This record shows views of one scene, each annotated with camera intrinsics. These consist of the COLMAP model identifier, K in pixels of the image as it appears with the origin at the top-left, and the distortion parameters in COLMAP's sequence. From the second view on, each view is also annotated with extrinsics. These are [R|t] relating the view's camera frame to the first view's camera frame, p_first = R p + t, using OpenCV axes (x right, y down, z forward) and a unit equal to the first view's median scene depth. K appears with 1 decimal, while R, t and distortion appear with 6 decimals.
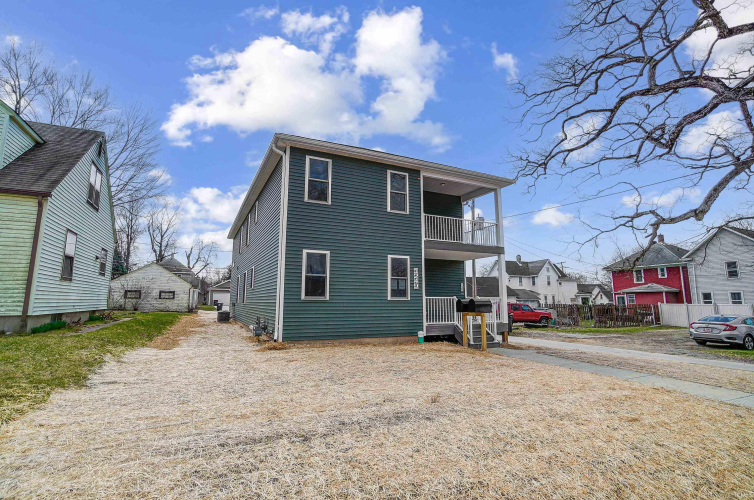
lens RADIAL K [[349.8, 0, 377.0], [0, 349.8, 250.0], [0, 0, 1]] dist [-0.000419, -0.000028]
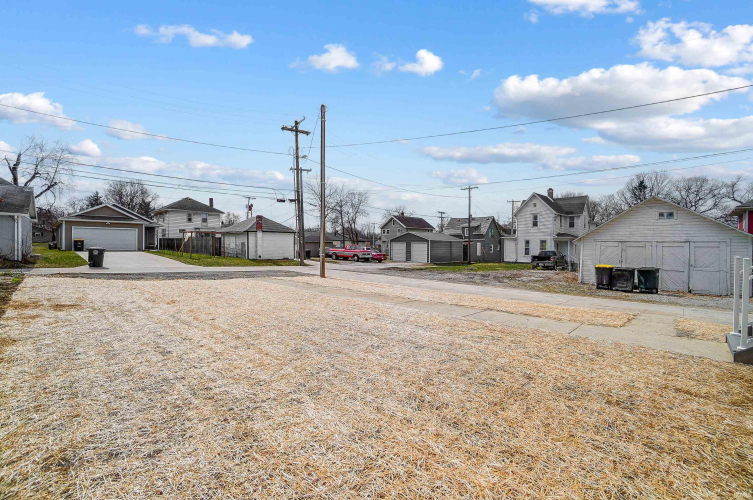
lens RADIAL K [[334.2, 0, 378.6], [0, 334.2, 248.0], [0, 0, 1]] dist [-0.036418, 0.000525]
pose [[0.945378, 0.005991, 0.325921, -0.199342], [-0.057494, 0.987221, 0.148623, 0.057837], [-0.320866, -0.159243, 0.933642, 0.412746]]
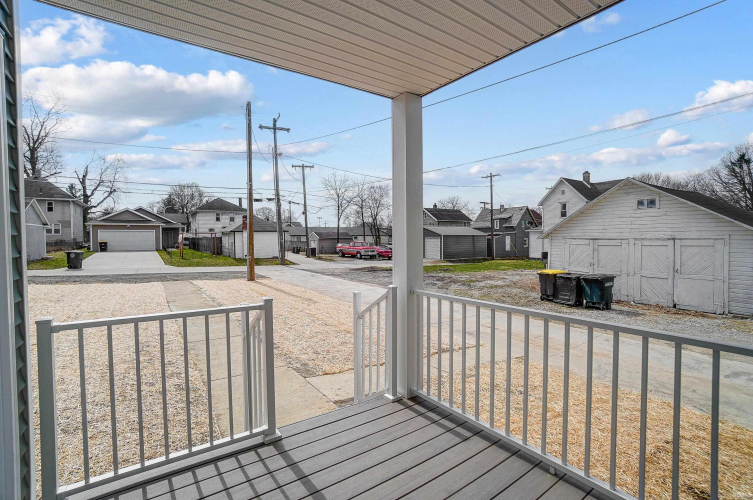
lens RADIAL K [[342.4, 0, 367.8], [0, 342.4, 245.5], [0, 0, 1]] dist [-0.057184, 0.025137]
pose [[0.991311, -0.010211, 0.131142, -0.093382], [-0.012015, 0.985786, 0.167575, 0.050987], [-0.130989, -0.167695, 0.977098, 0.407810]]
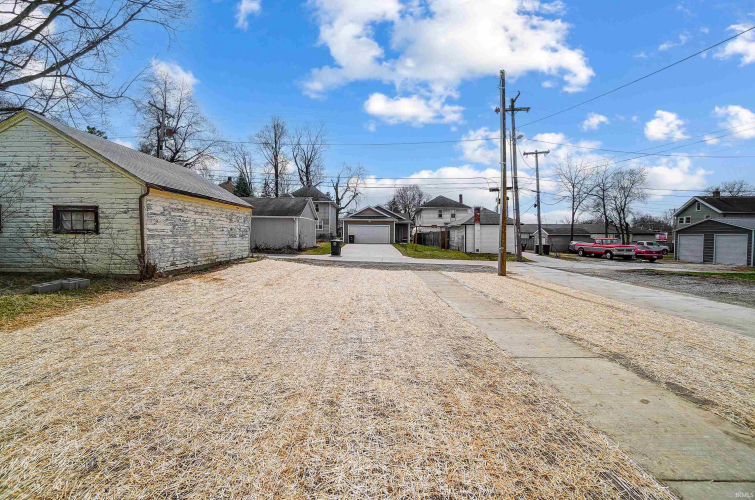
lens RADIAL K [[335.1, 0, 379.6], [0, 335.1, 248.0], [0, 0, 1]] dist [-0.036418, 0.000525]
pose [[0.905431, 0.017985, -0.424112, -0.129923], [0.058254, 0.984385, 0.166111, 0.062749], [0.420477, -0.175109, 0.890245, 0.443486]]
